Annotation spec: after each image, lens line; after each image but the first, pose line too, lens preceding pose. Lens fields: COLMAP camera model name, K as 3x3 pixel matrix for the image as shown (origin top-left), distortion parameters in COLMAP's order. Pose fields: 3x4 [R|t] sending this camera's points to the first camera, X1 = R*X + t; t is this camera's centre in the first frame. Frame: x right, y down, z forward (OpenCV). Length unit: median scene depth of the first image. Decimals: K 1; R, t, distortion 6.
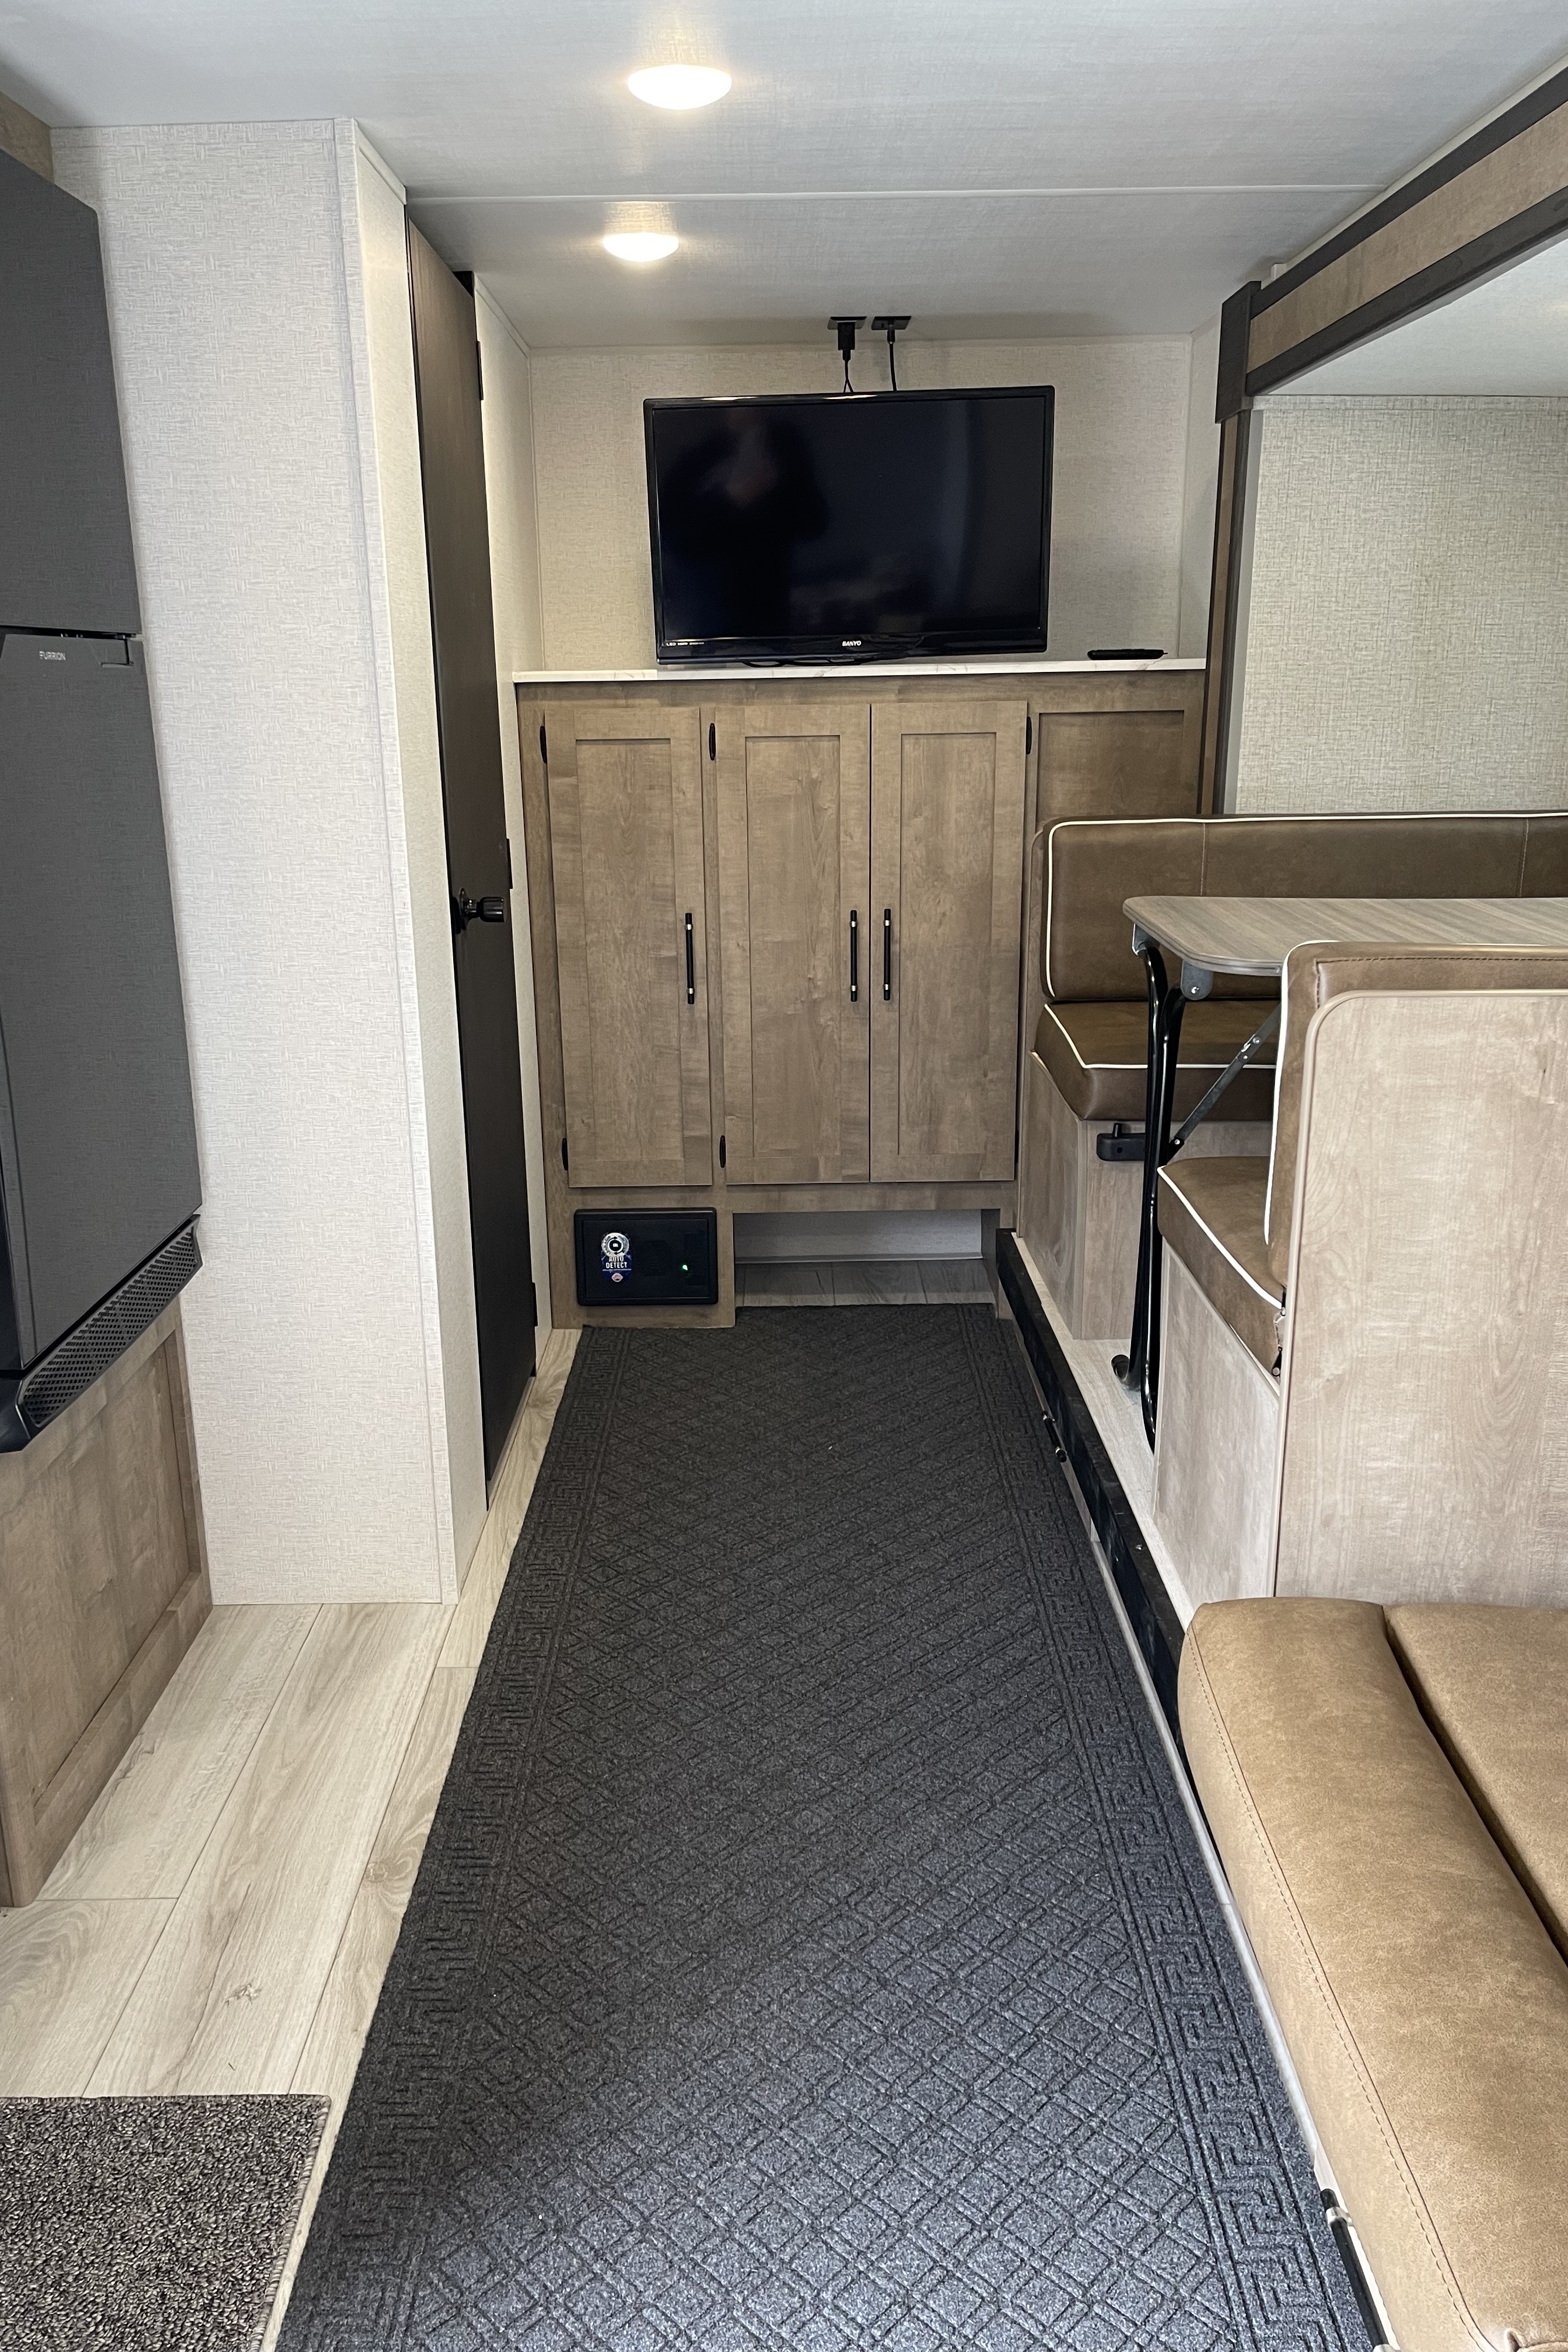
lens RADIAL K [[1770.6, 0, 776.8], [0, 1770.6, 1164.7], [0, 0, 1]] dist [0.077418, -0.097913]
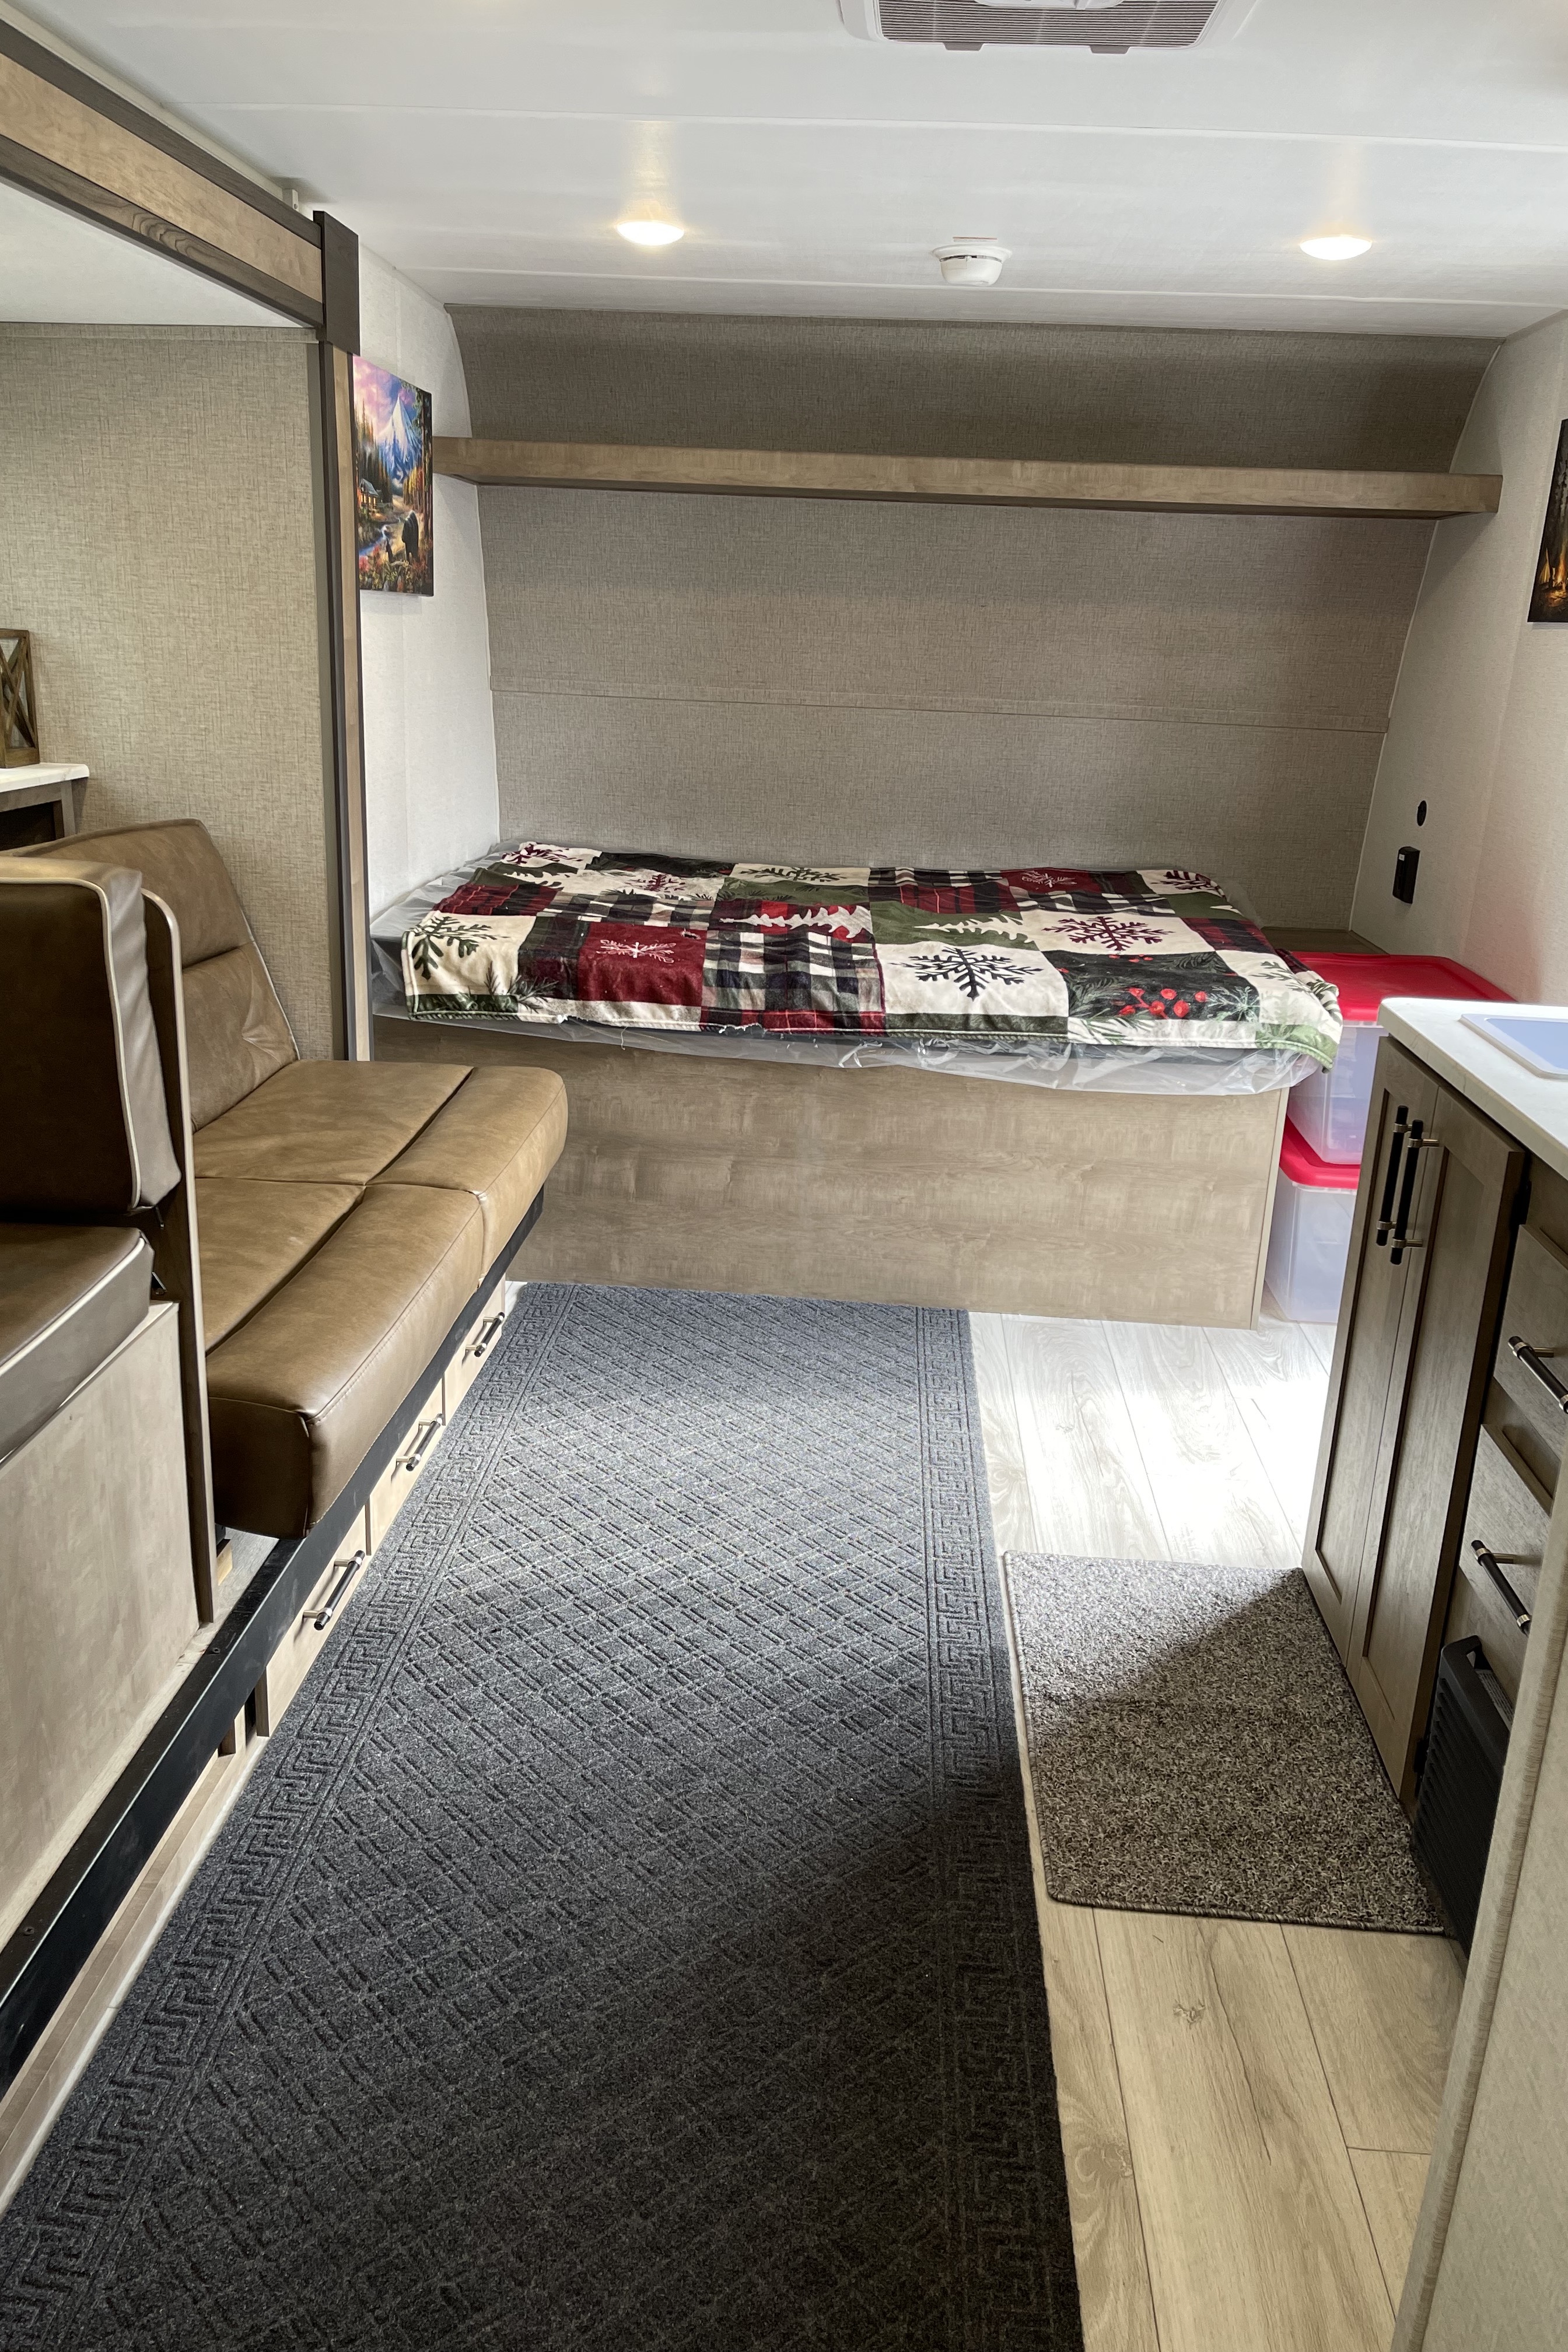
lens RADIAL K [[1770.6, 0, 776.8], [0, 1770.6, 1166.2], [0, 0, 1]] dist [0.077418, -0.097913]
pose [[-0.997355, -0.052924, 0.049828, -0.106474], [-0.017915, 0.843318, 0.537117, -0.468760], [-0.070447, 0.534803, -0.842035, 1.700747]]
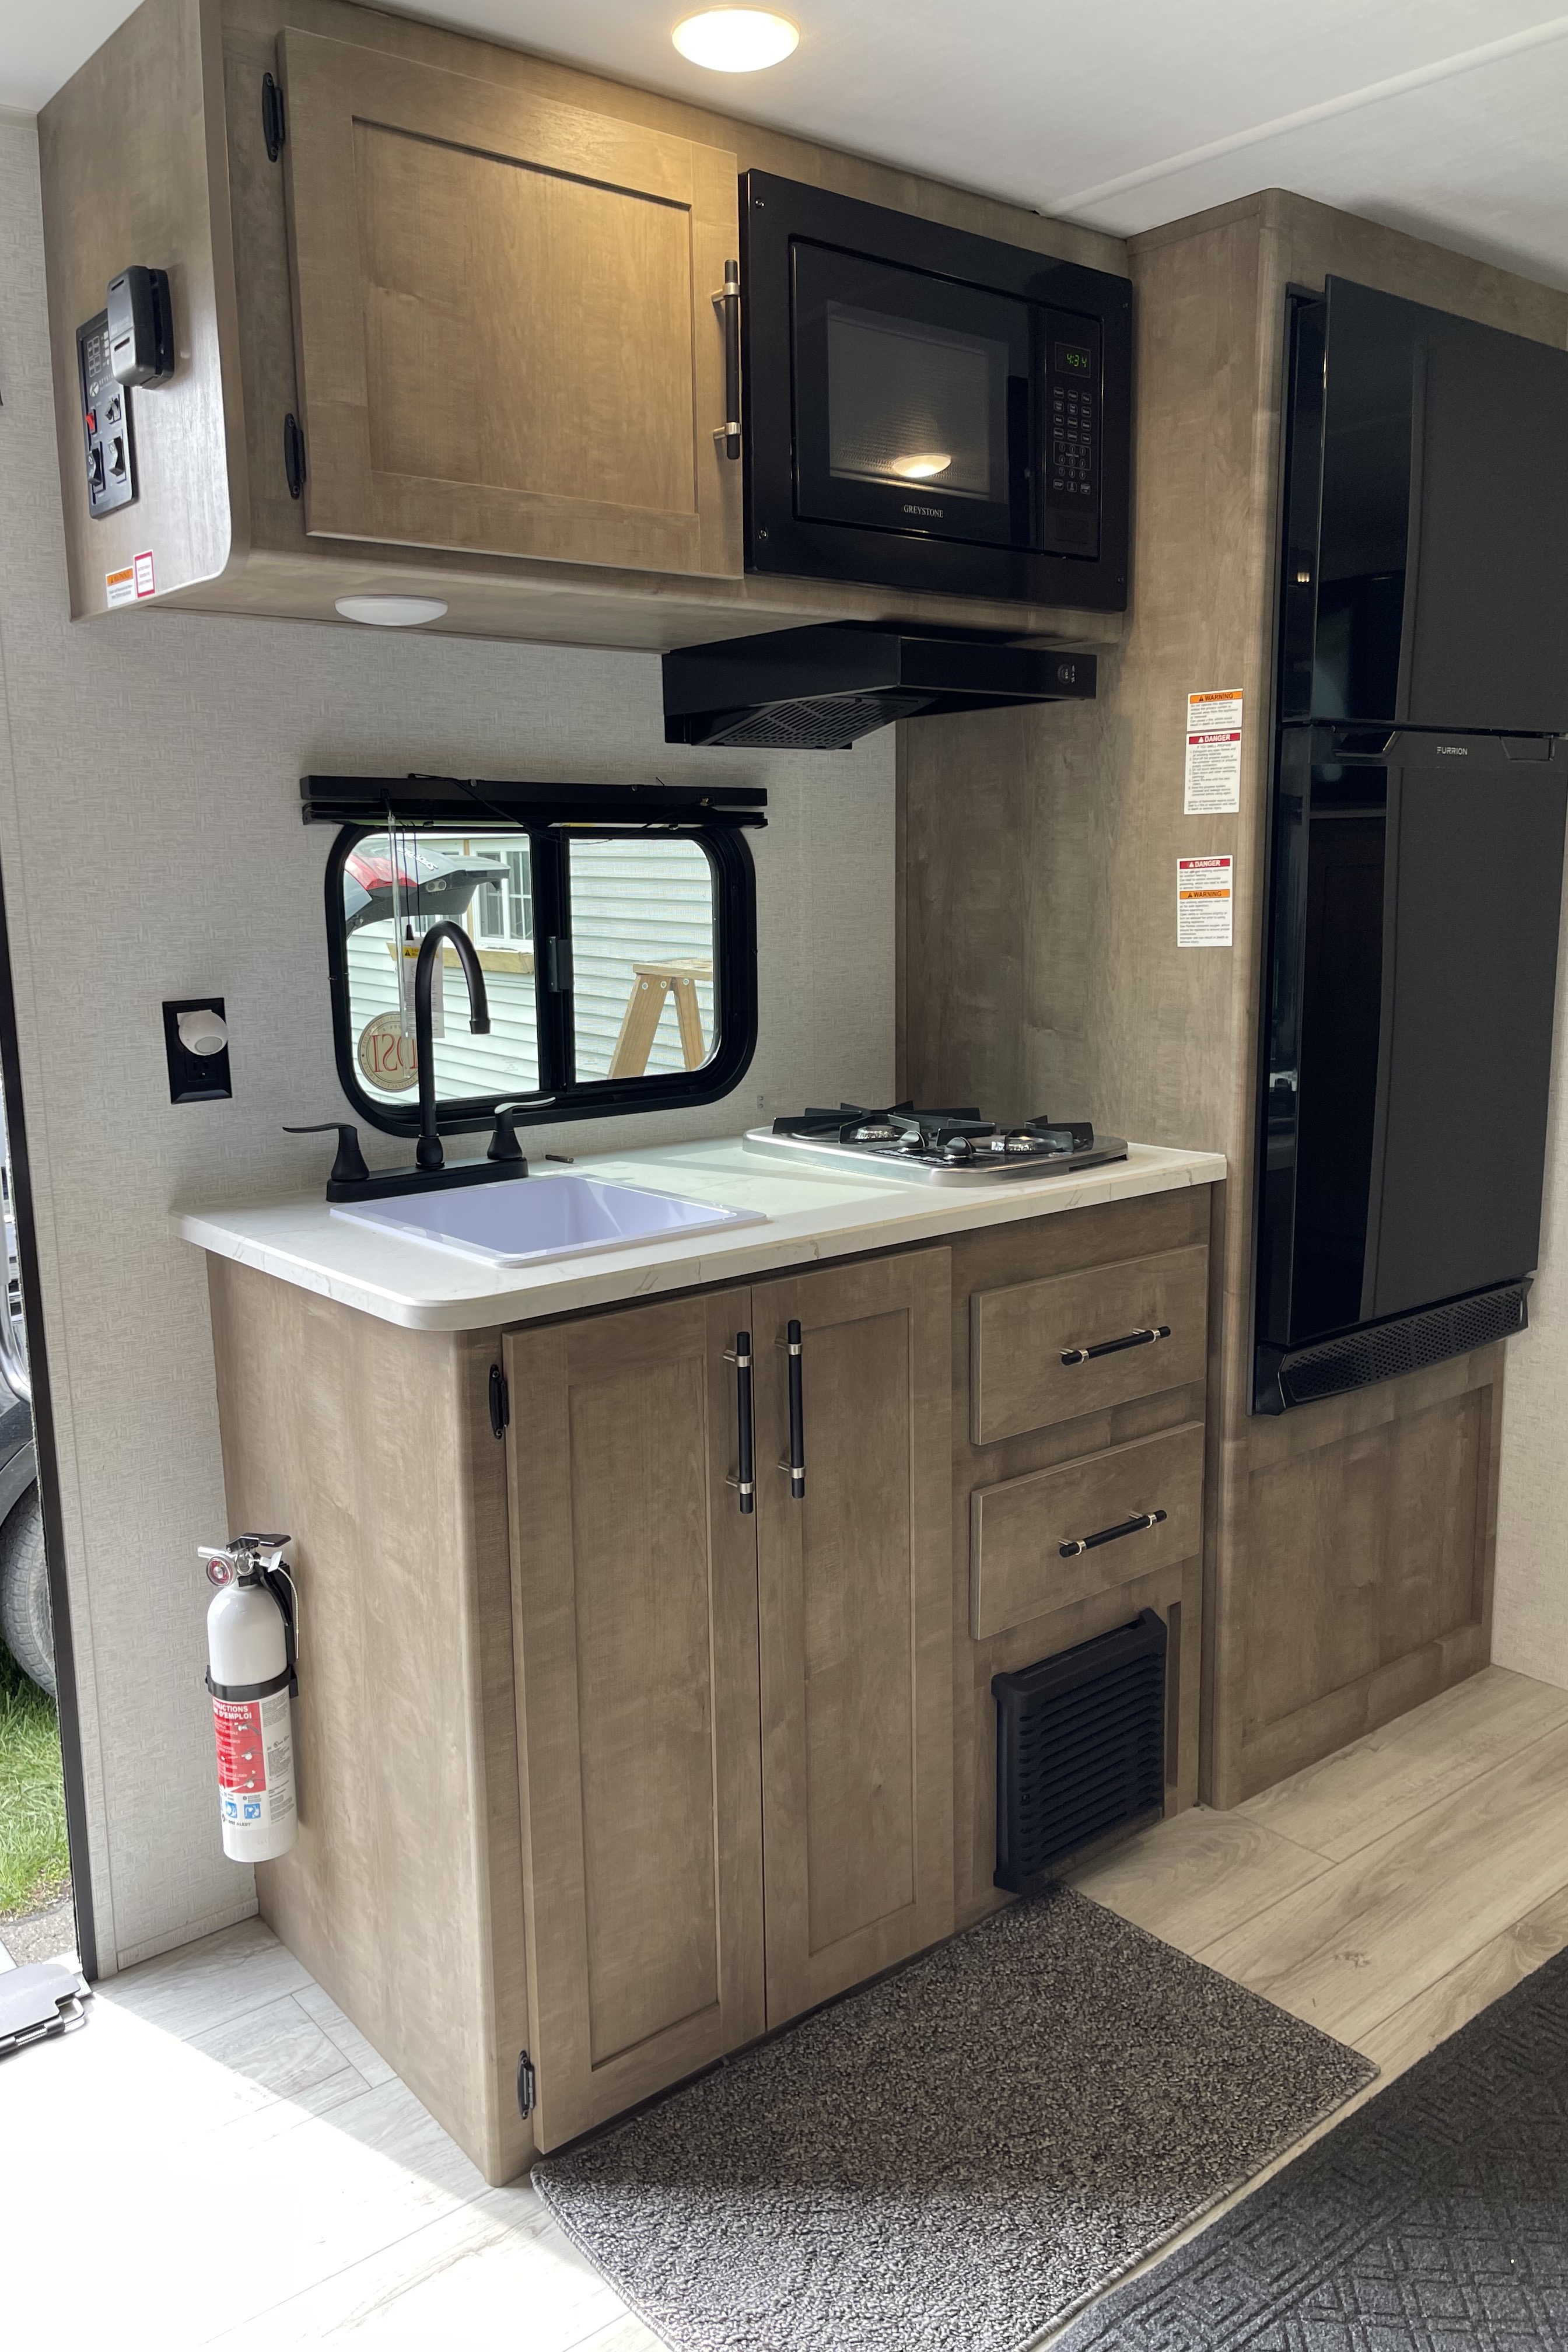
lens RADIAL K [[1770.6, 0, 790.8], [0, 1770.6, 1157.9], [0, 0, 1]] dist [0.077418, -0.097913]
pose [[0.646231, 0.131907, -0.751655, 0.247470], [-0.197330, 0.980334, 0.002384, 0.059184], [0.737188, 0.146783, 0.659552, -0.030827]]
